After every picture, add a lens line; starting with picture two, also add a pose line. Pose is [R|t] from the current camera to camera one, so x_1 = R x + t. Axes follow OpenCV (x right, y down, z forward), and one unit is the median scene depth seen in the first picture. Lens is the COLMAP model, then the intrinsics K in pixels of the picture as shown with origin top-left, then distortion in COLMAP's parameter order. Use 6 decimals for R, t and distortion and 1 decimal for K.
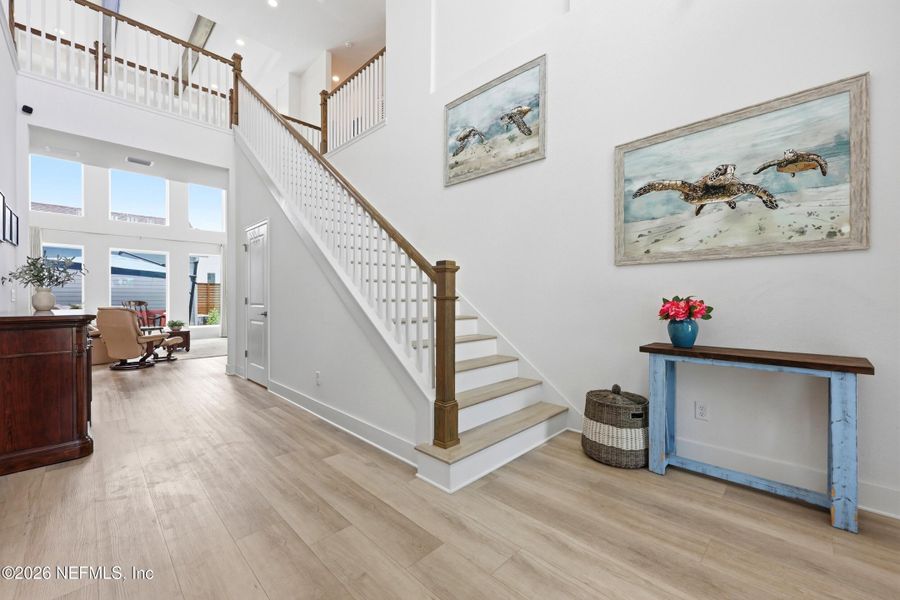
lens RADIAL K [[364.1, 0, 452.4], [0, 364.1, 299.1], [0, 0, 1]] dist [-0.000924, 0.000111]
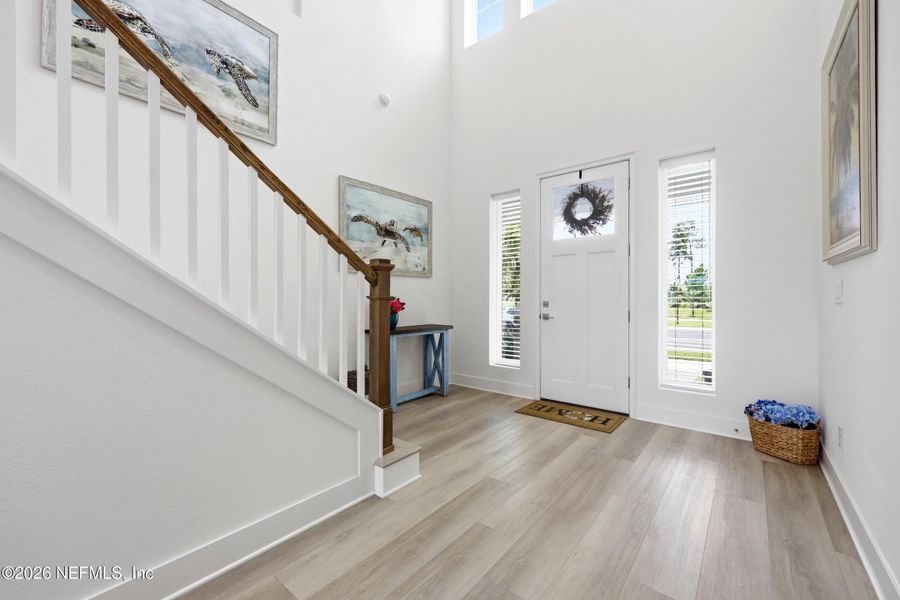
lens RADIAL K [[364.1, 0, 450.6], [0, 364.1, 296.4], [0, 0, 1]] dist [-0.000924, 0.000111]
pose [[-0.096517, 0.001217, 0.995331, -0.832364], [-0.004559, 0.999988, -0.001665, -0.008186], [-0.995321, -0.004699, -0.096510, 0.762540]]
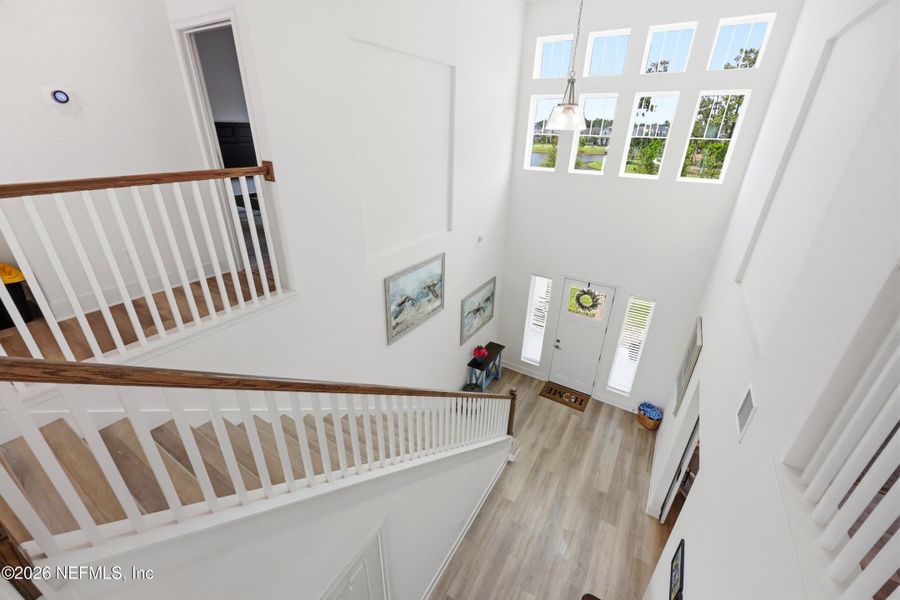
lens RADIAL K [[364.1, 0, 452.0], [0, 364.1, 294.7], [0, 0, 1]] dist [-0.000924, 0.000111]
pose [[-0.225403, -0.411391, 0.883148, -1.501205], [-0.024767, 0.908603, 0.416927, -1.392499], [-0.973951, 0.072104, -0.214990, 1.568582]]
